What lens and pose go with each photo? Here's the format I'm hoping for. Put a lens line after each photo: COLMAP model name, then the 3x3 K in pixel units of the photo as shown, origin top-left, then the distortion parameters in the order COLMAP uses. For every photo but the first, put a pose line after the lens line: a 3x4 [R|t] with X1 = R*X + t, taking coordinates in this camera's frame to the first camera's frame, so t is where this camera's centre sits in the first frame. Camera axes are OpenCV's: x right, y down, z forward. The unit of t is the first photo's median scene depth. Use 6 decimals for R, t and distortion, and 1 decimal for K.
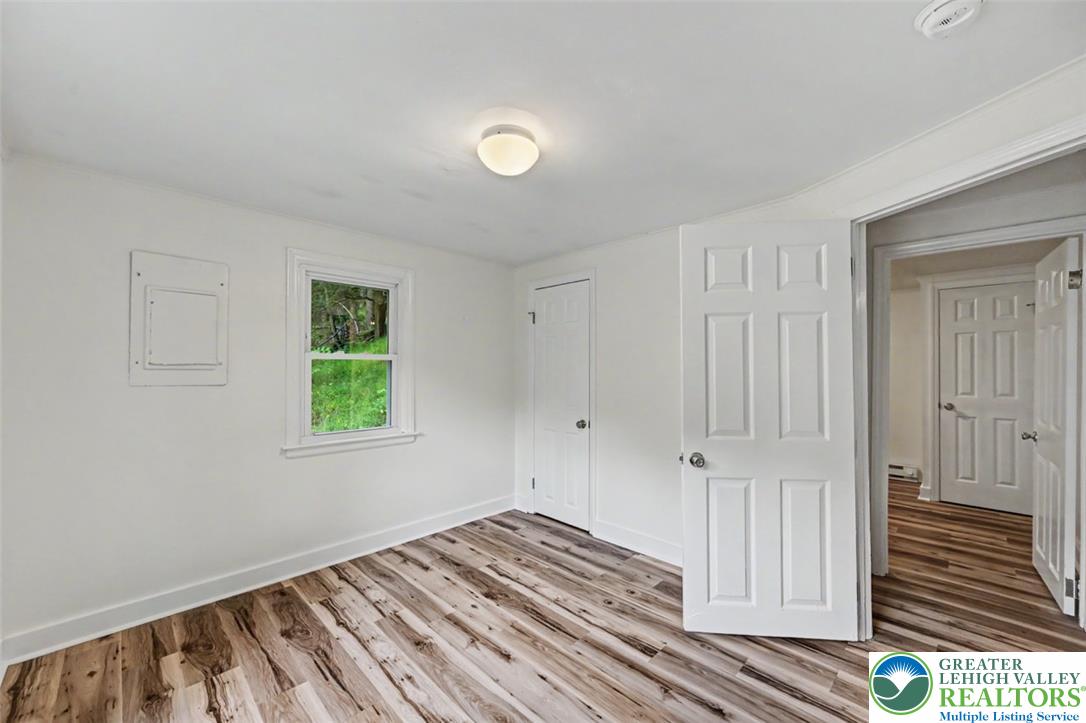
lens RADIAL K [[429.0, 0, 541.8], [0, 429.0, 366.7], [0, 0, 1]] dist [-0.000044, 0.000479]
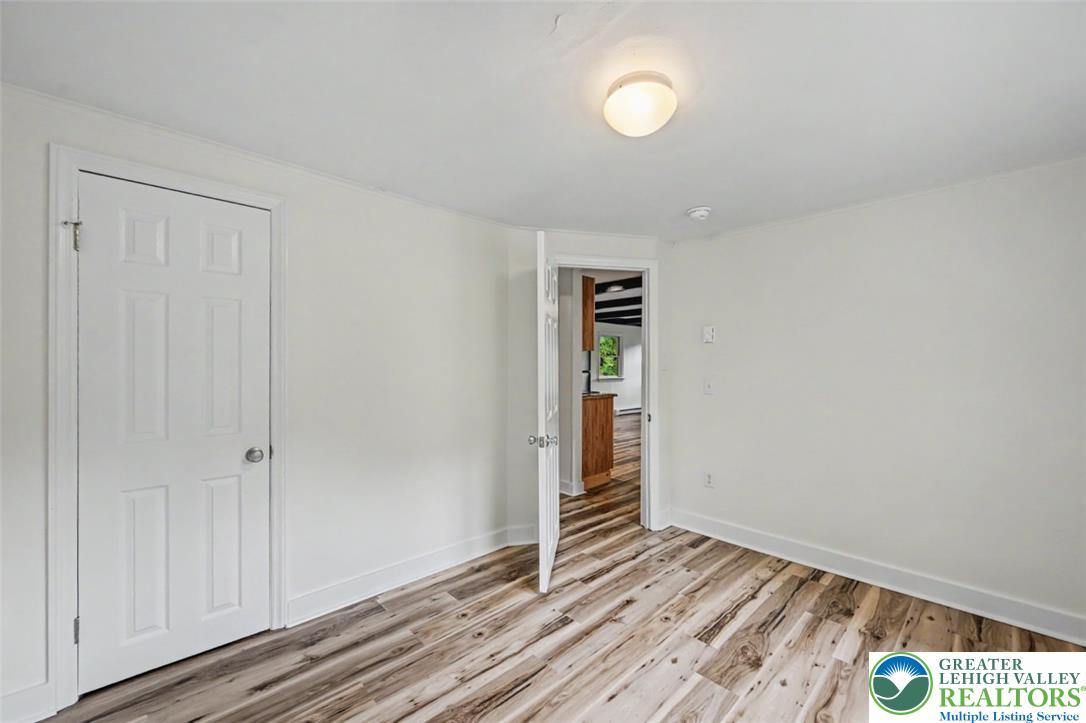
lens RADIAL K [[429.0, 0, 543.8], [0, 429.0, 366.0], [0, 0, 1]] dist [-0.000044, 0.000479]
pose [[0.021161, -0.005313, 0.999762, -0.722494], [-0.009149, 0.999943, 0.005508, 0.008552], [-0.999734, -0.009264, 0.021111, 0.893935]]
